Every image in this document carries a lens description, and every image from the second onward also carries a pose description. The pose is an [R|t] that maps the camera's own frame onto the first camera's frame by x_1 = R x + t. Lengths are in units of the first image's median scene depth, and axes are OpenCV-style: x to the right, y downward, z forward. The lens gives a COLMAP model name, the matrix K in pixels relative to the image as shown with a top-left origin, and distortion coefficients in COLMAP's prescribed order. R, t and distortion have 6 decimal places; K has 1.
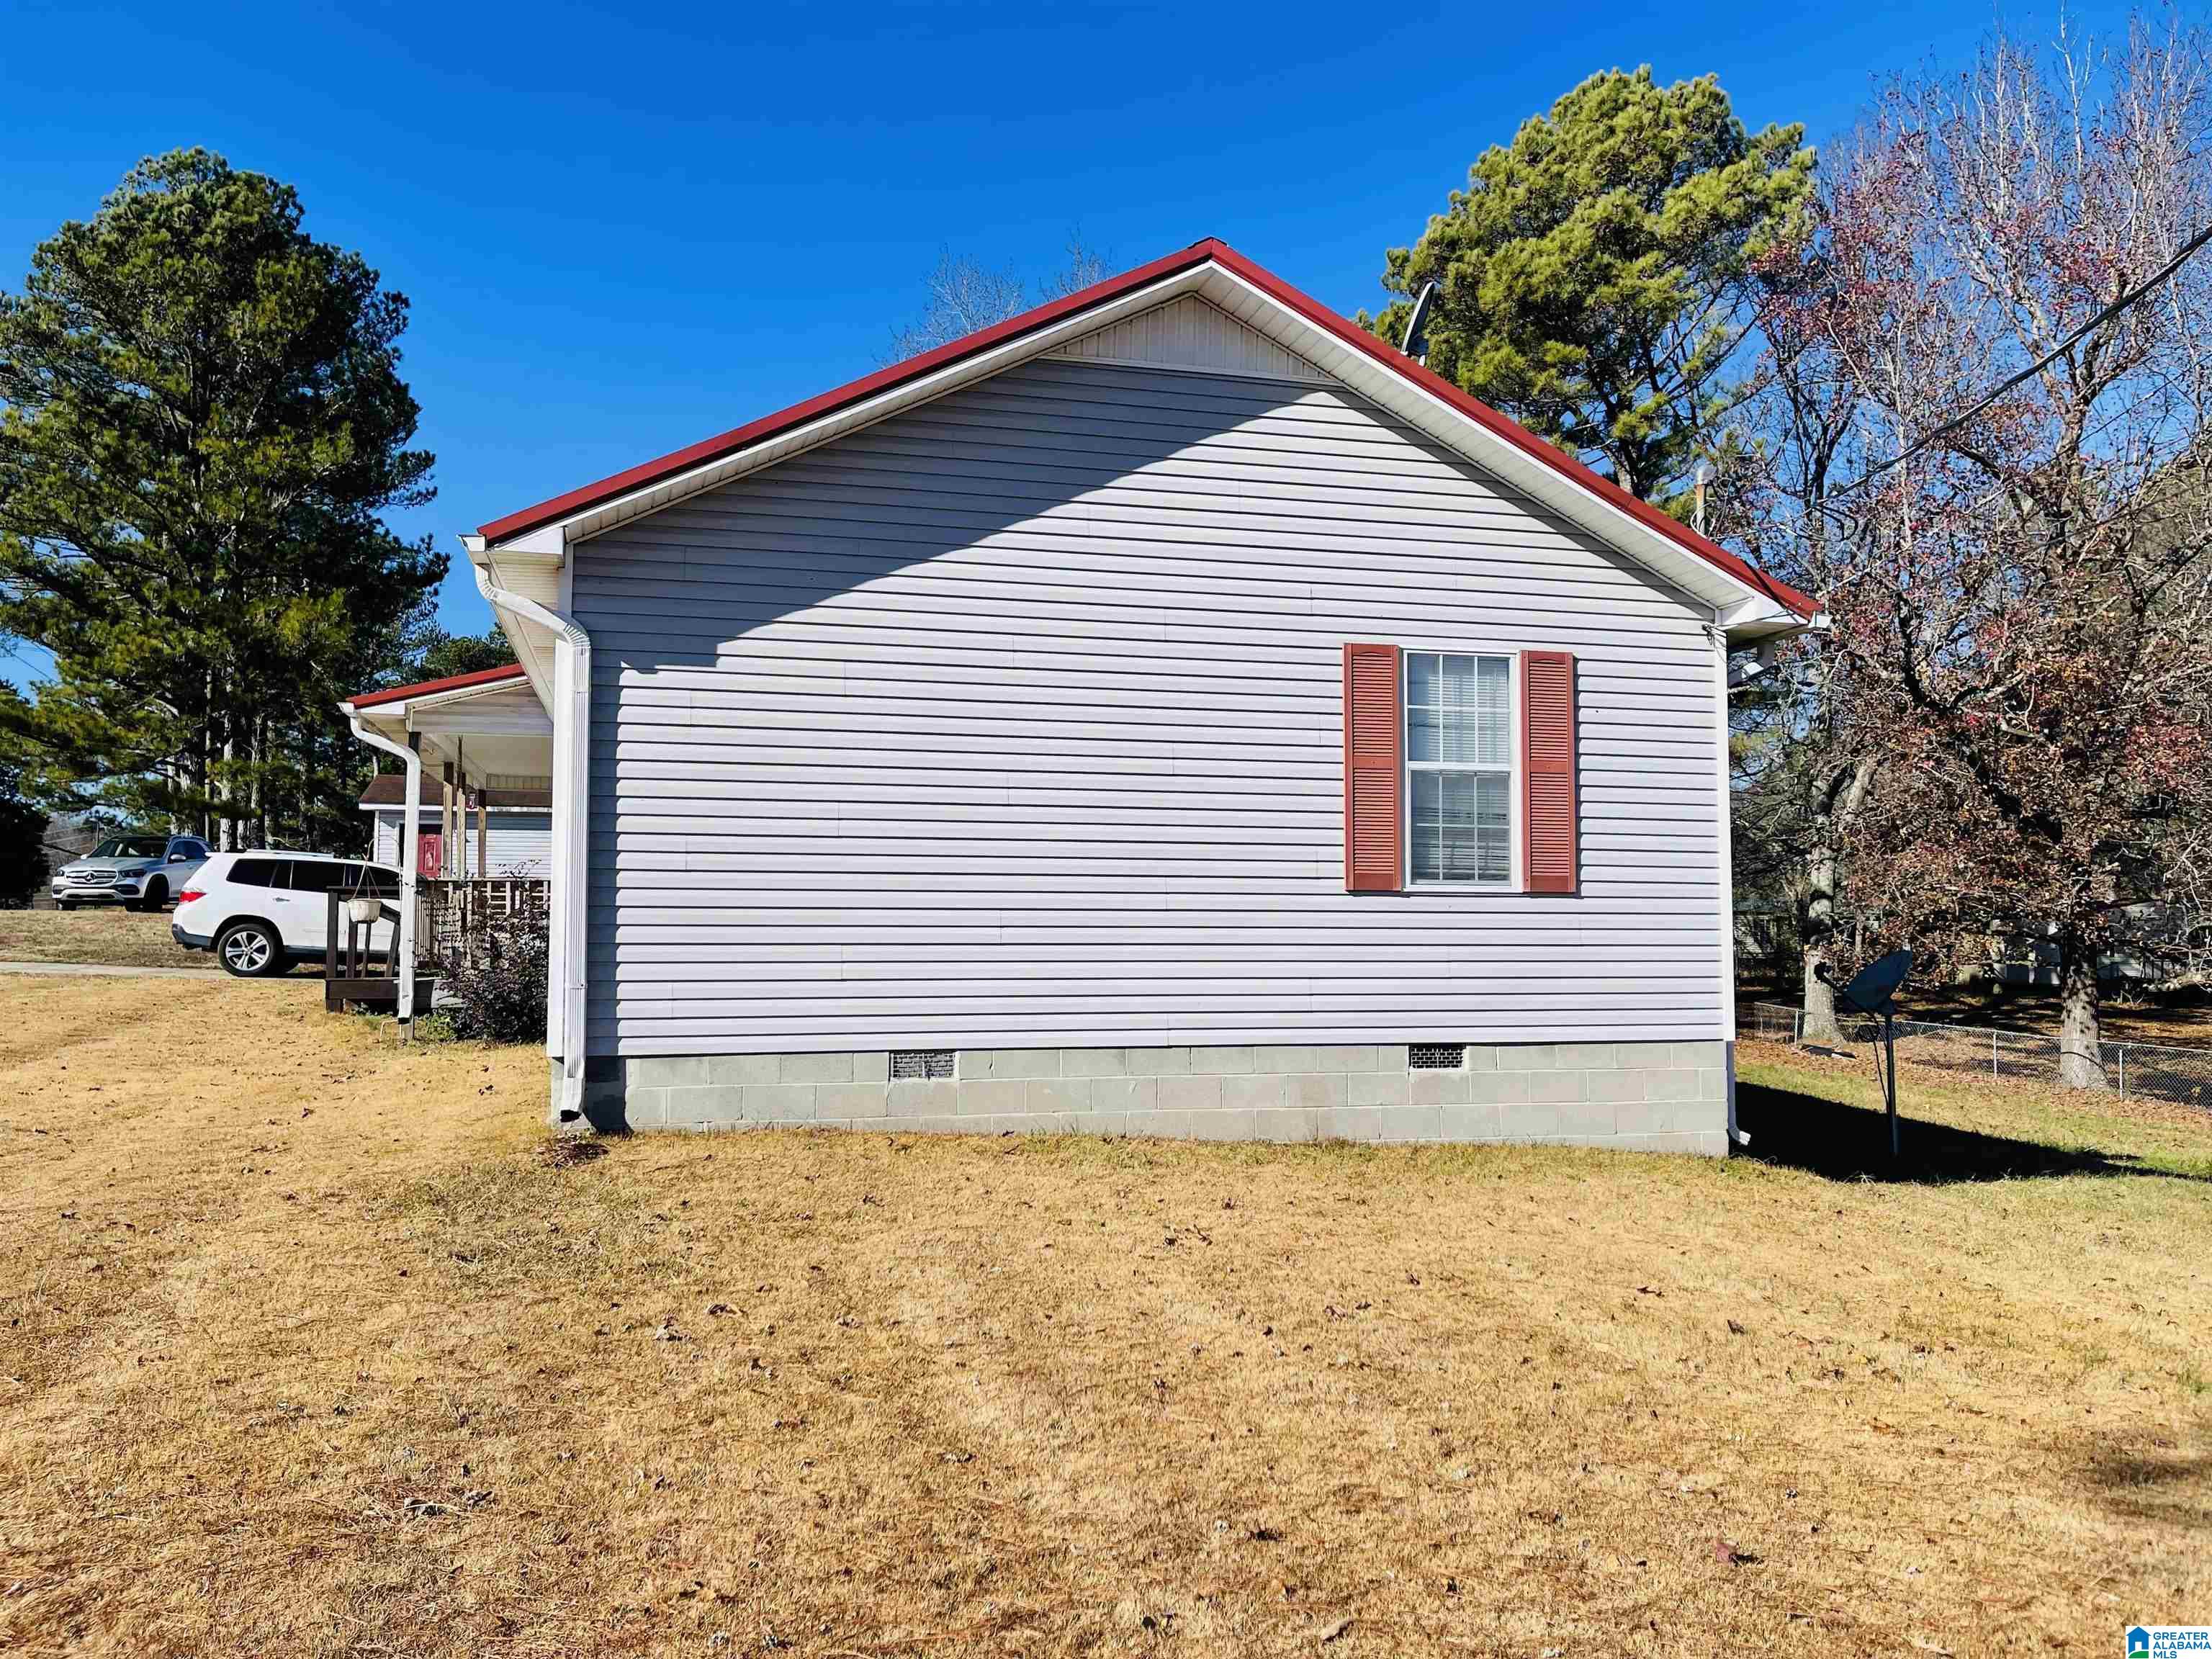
lens RADIAL K [[1637.7, 0, 1121.2], [0, 1637.7, 837.9], [0, 0, 1]] dist [0.058483, -0.072926]
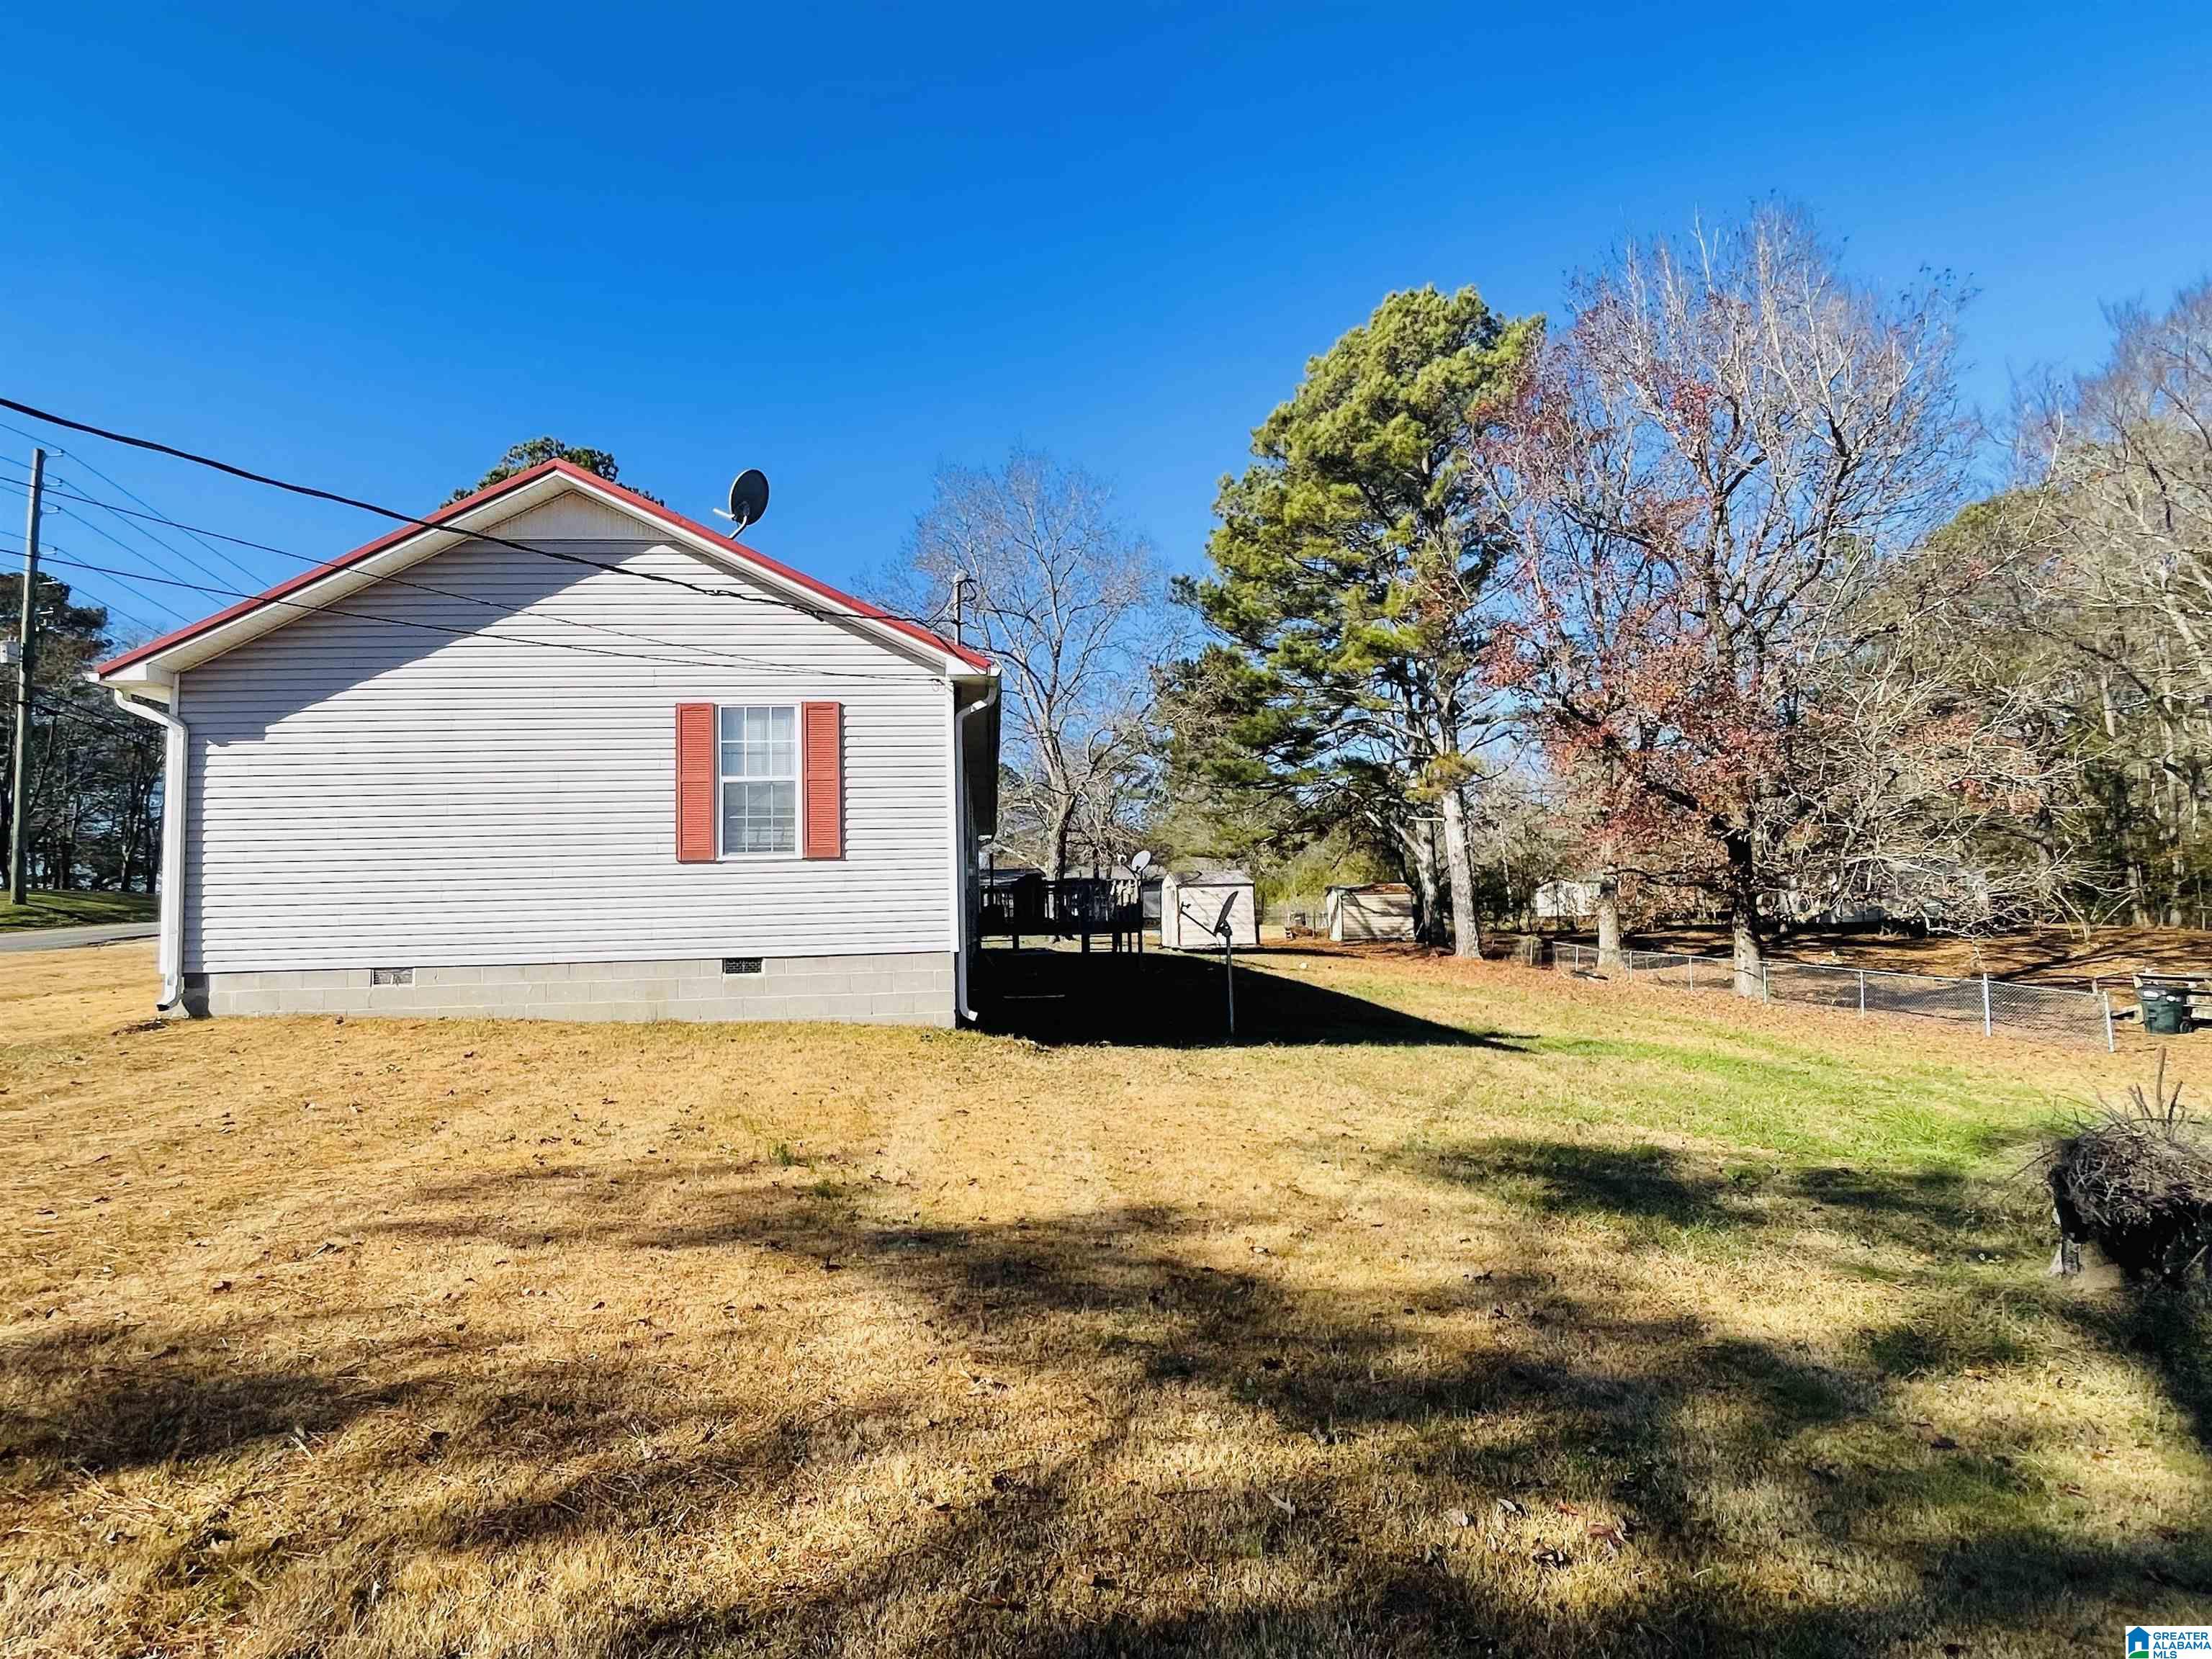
lens RADIAL K [[1131.5, 0, 1104.0], [0, 1131.5, 840.0], [0, 0, 1]] dist [0.029190, -0.057108]
pose [[0.988137, -0.039113, -0.148508, 0.687324], [0.038177, 0.999229, -0.009152, 0.036717], [0.148752, 0.003374, 0.988869, -0.009603]]
